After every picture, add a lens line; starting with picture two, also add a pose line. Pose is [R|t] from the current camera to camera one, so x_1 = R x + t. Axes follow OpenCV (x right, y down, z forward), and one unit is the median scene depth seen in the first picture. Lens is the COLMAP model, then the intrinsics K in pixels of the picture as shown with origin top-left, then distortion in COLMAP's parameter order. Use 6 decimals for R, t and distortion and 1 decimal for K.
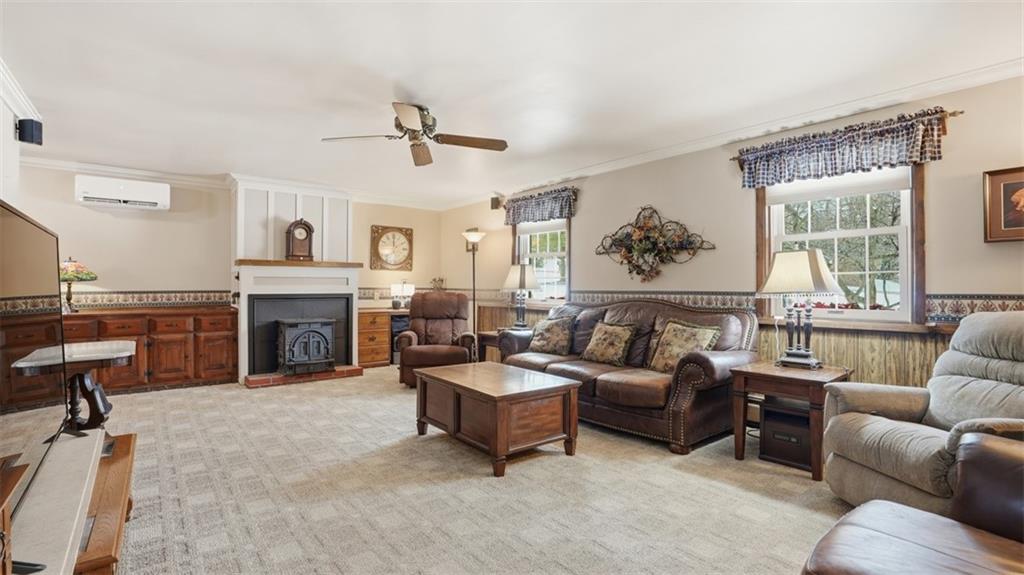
lens RADIAL K [[482.3, 0, 513.6], [0, 482.3, 282.4], [0, 0, 1]] dist [-0.072130, 0.034083]
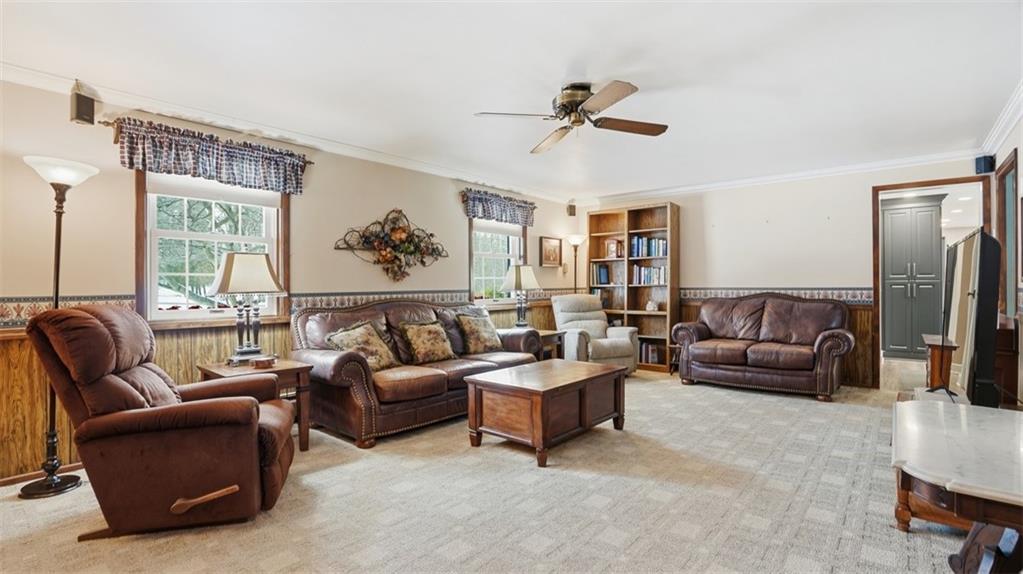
lens RADIAL K [[481.9, 0, 513.1], [0, 481.9, 281.9], [0, 0, 1]] dist [-0.072130, 0.034083]
pose [[-0.210801, 0.003638, 0.977522, -0.826076], [-0.001842, 0.999990, -0.004119, 0.001992], [-0.977527, -0.002669, -0.210792, 1.024241]]
